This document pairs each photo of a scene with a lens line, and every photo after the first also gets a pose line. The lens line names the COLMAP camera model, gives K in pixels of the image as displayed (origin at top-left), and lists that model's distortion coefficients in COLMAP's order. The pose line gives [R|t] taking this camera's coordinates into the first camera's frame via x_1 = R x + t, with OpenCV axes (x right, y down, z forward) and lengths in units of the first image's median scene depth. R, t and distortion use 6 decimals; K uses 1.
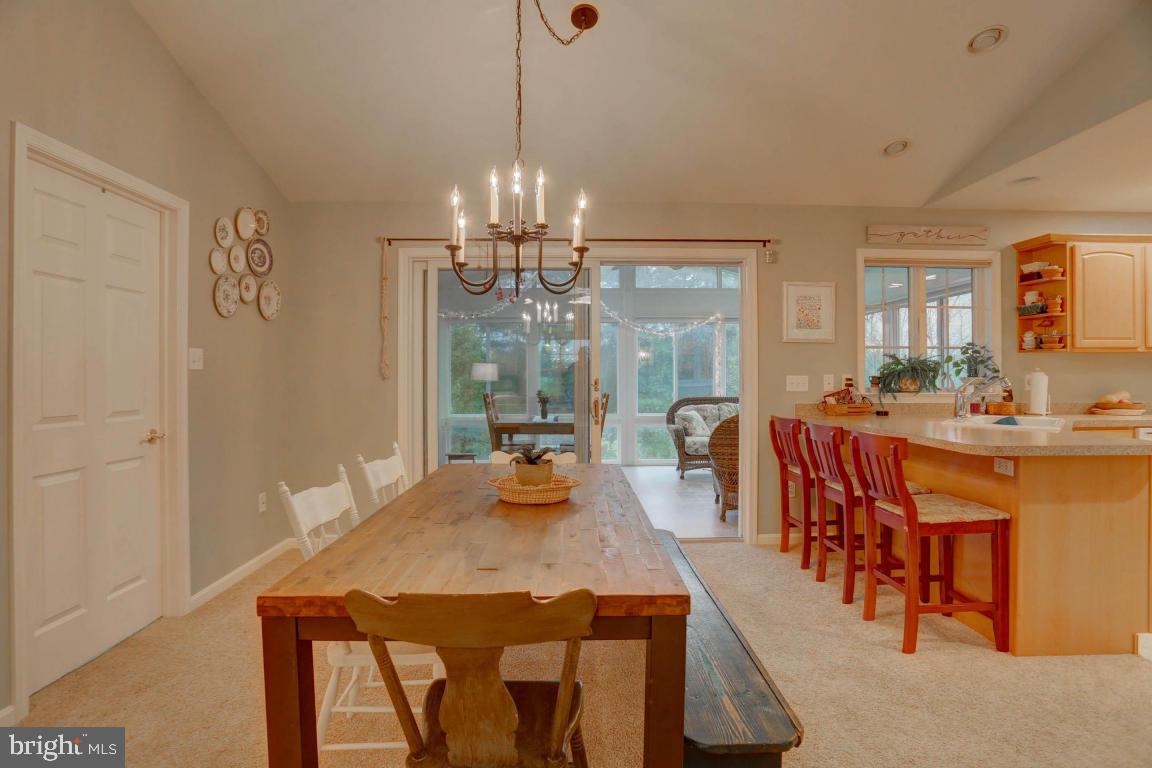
lens RADIAL K [[575.6, 0, 582.8], [0, 575.6, 372.6], [0, 0, 1]] dist [-0.069036, 0.029571]
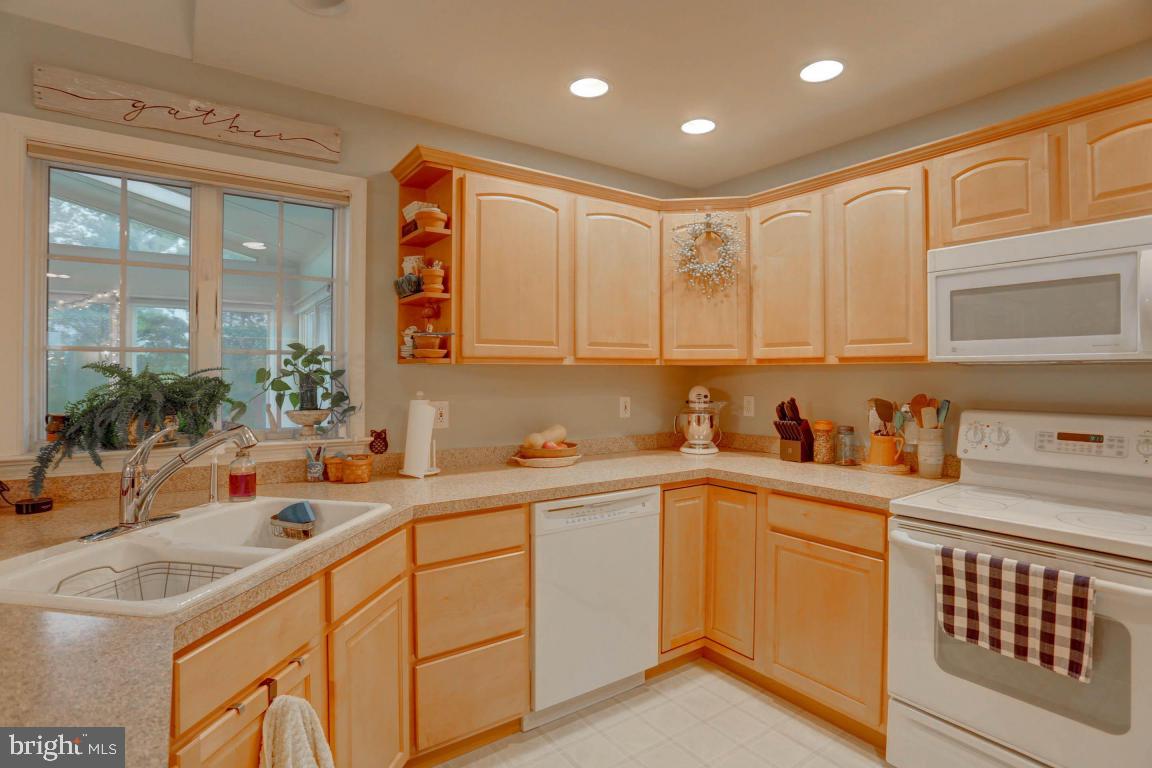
lens RADIAL K [[575.6, 0, 582.8], [0, 575.6, 372.6], [0, 0, 1]] dist [-0.069036, 0.029571]
pose [[0.832519, 0.001563, 0.553994, 0.629141], [-0.003125, 0.999993, 0.001875, -0.028994], [-0.553987, -0.003292, 0.832519, 0.425805]]
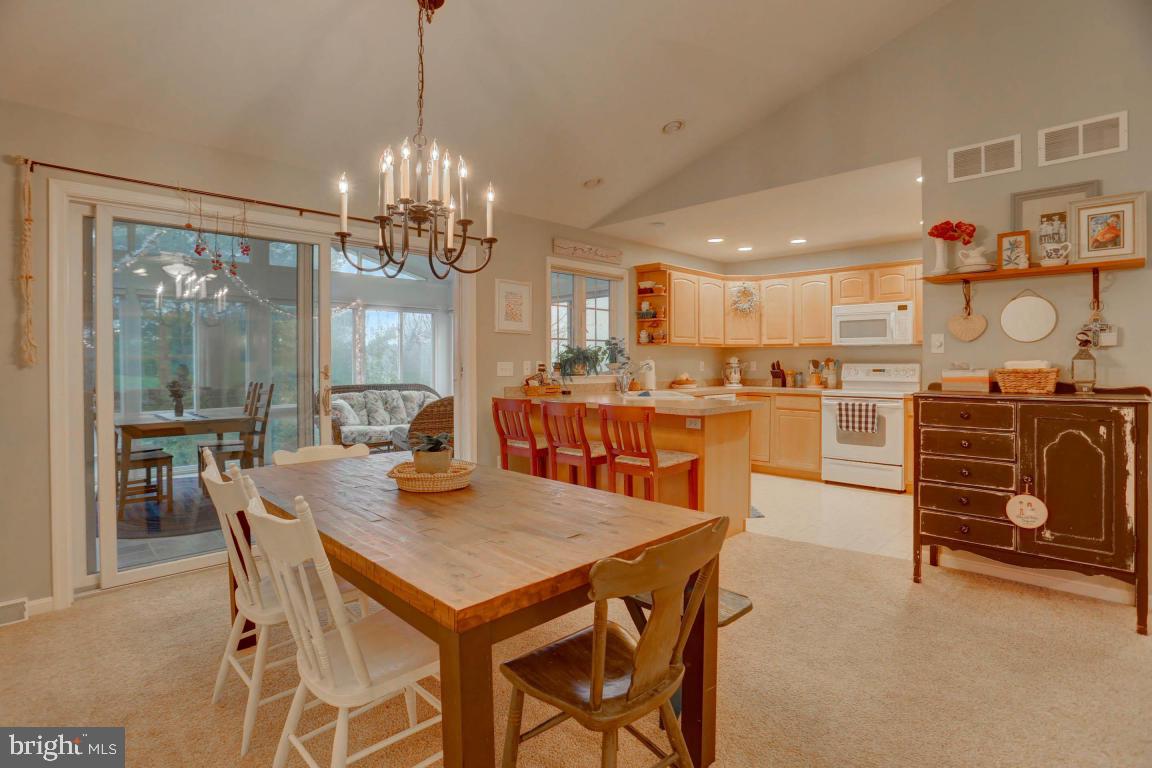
lens RADIAL K [[579.3, 0, 569.3], [0, 579.3, 368.3], [0, 0, 1]] dist [-0.121142, 0.074062]
pose [[0.731786, -0.007107, 0.681498, -0.316438], [-0.001869, 0.999921, 0.012435, 0.003294], [-0.681532, -0.010373, 0.731715, 0.071718]]
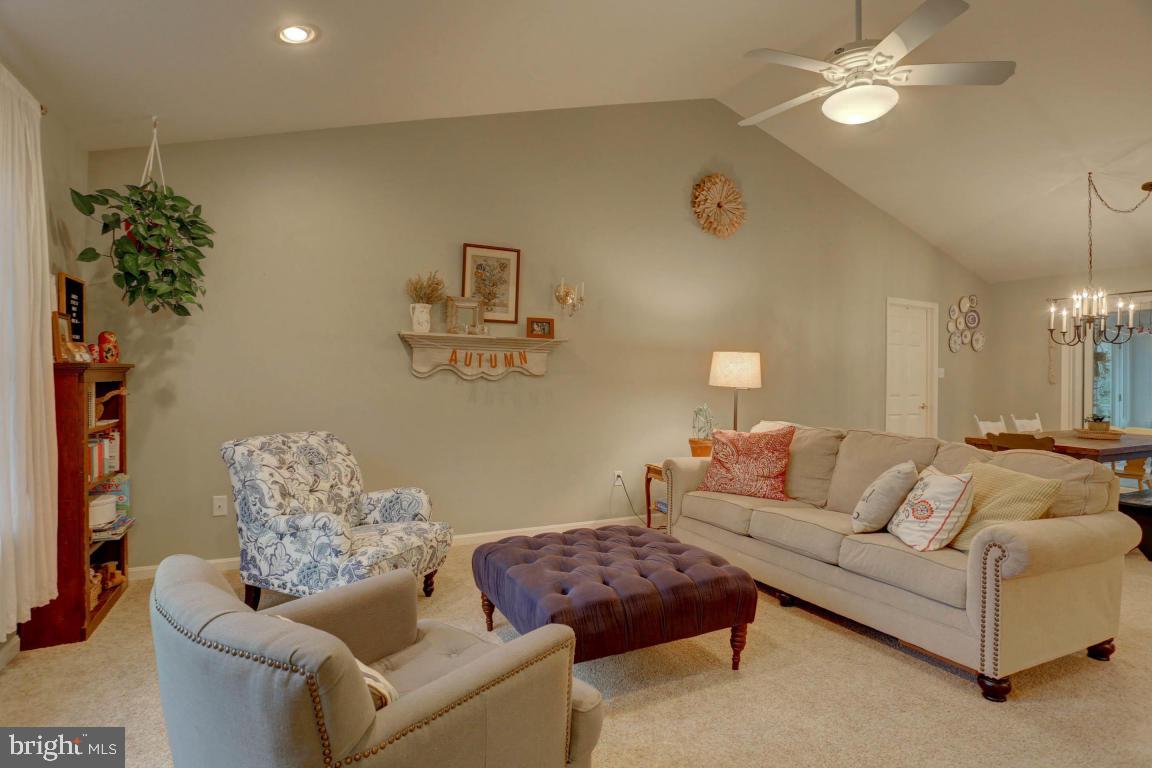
lens RADIAL K [[575.6, 0, 582.8], [0, 575.6, 372.6], [0, 0, 1]] dist [-0.069036, 0.029571]
pose [[0.414873, 0.001602, -0.909878, 0.556325], [-0.009592, 0.999951, -0.002613, -0.004358], [0.909829, 0.009812, 0.414868, -0.905613]]
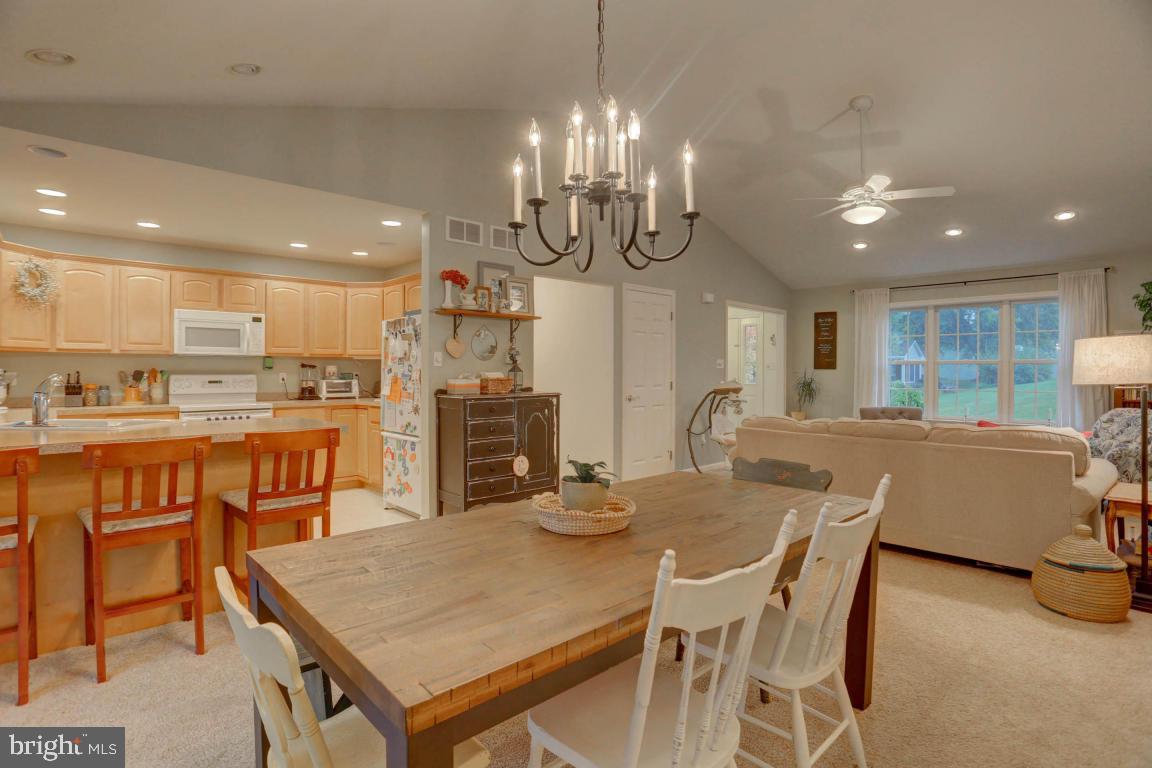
lens RADIAL K [[575.6, 0, 582.8], [0, 575.6, 372.6], [0, 0, 1]] dist [-0.069036, 0.029571]
pose [[-0.672888, 0.000278, 0.739744, -0.368528], [-0.002817, 0.999992, -0.002938, 0.004518], [-0.739739, -0.004061, -0.672882, 0.840801]]
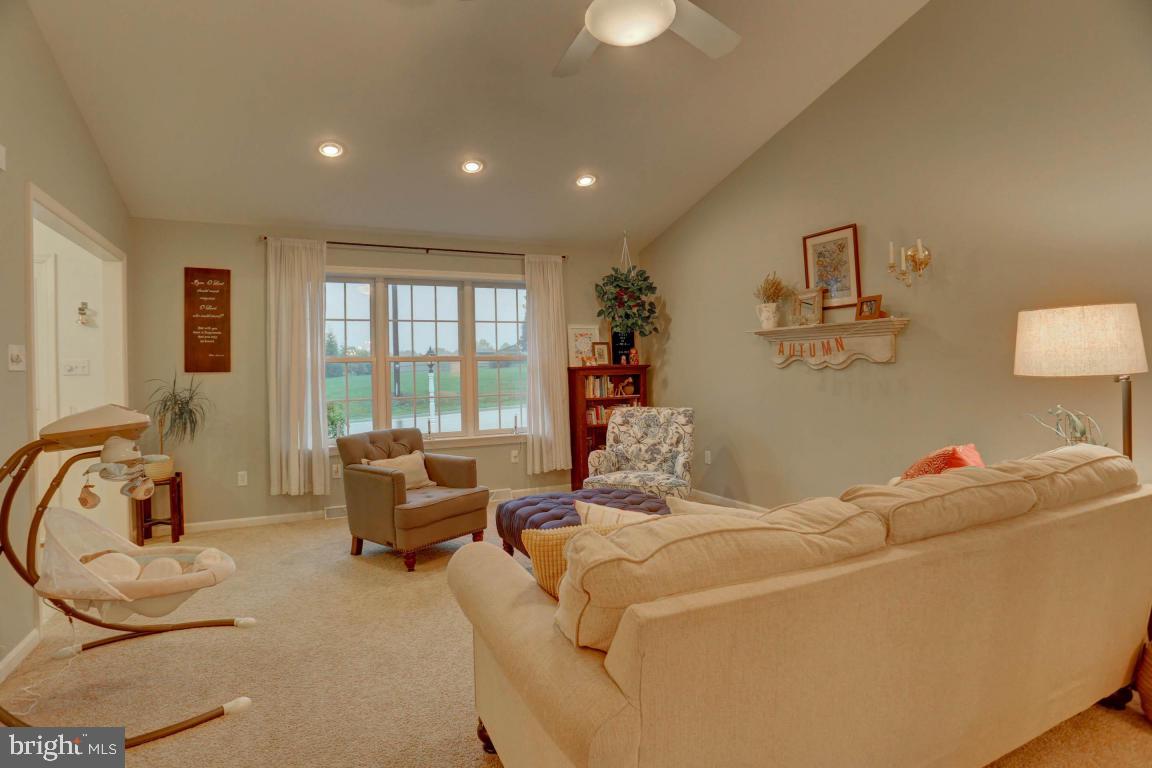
lens RADIAL K [[579.3, 0, 569.3], [0, 579.3, 368.3], [0, 0, 1]] dist [-0.121142, 0.074062]
pose [[-0.916584, 0.021321, -0.399274, 0.349246], [0.025266, 0.999670, -0.004618, -0.000786], [0.399043, -0.014321, -0.916820, 0.108099]]
